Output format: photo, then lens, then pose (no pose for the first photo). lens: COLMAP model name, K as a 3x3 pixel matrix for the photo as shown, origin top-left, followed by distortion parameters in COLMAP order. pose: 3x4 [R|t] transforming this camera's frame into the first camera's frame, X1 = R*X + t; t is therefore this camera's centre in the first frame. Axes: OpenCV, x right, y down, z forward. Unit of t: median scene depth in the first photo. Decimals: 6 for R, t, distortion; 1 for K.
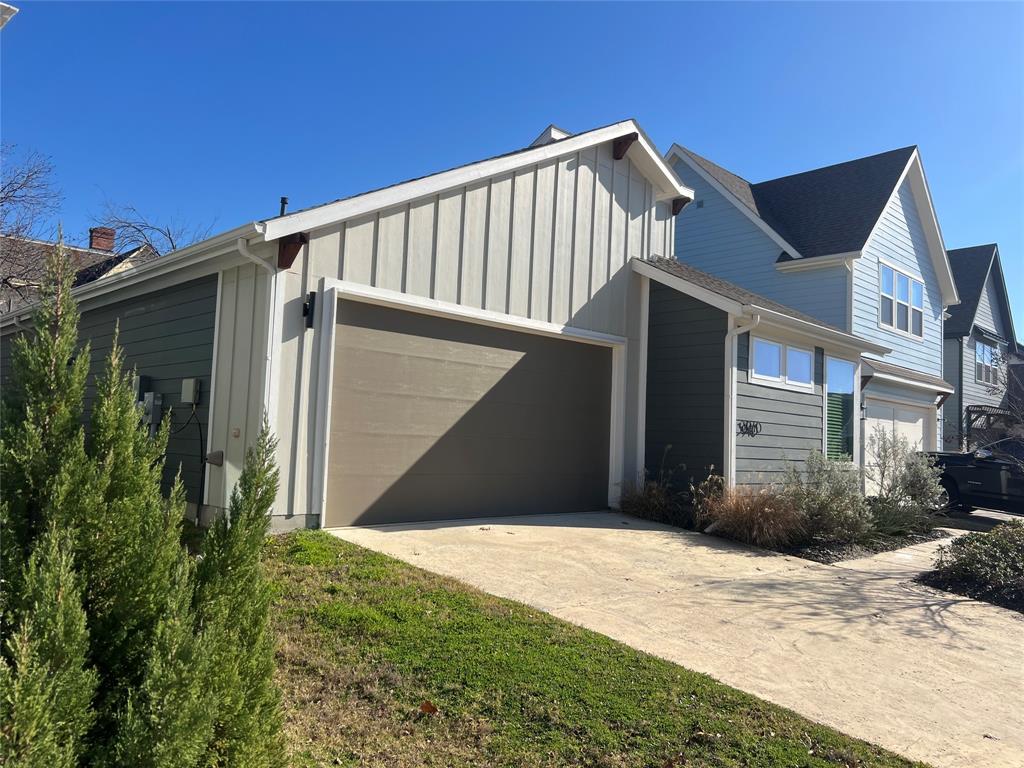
lens RADIAL K [[767.9, 0, 512.4], [0, 767.9, 405.0], [0, 0, 1]] dist [0.077622, -0.103788]
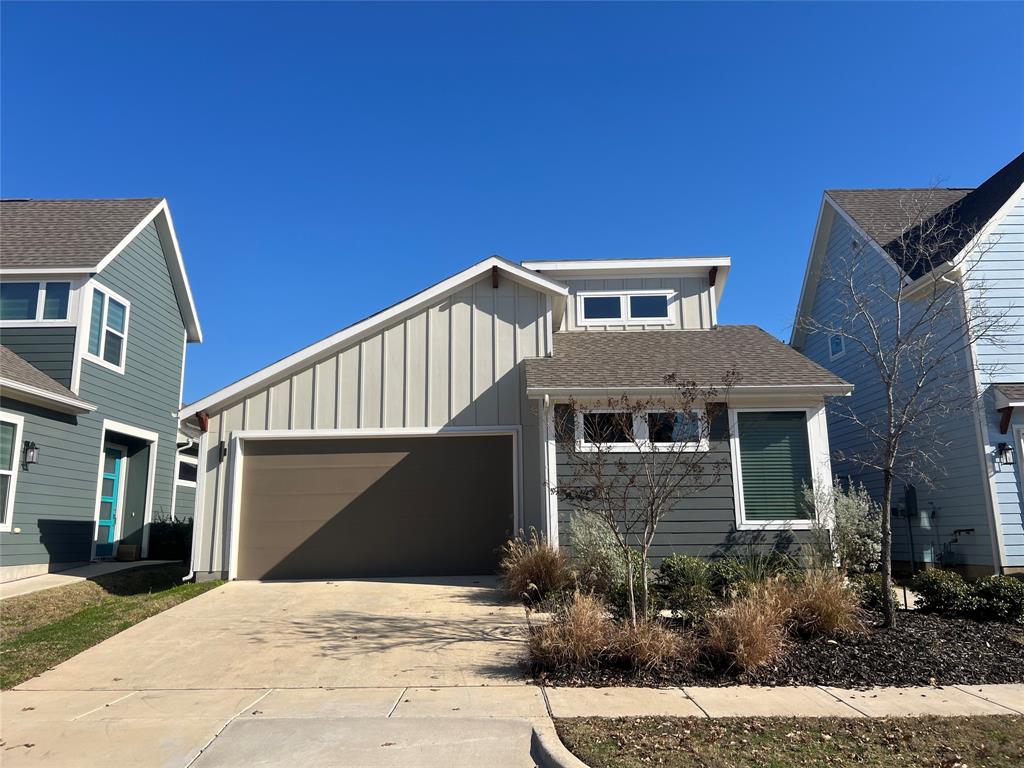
lens RADIAL K [[769.3, 0, 512.0], [0, 769.3, 384.0], [0, 0, 1]] dist [0.085235, -0.107388]
pose [[0.704102, -0.184897, -0.685604, 1.038467], [0.076890, 0.979681, -0.185239, 0.074936], [0.705924, 0.077711, 0.704012, 0.154684]]
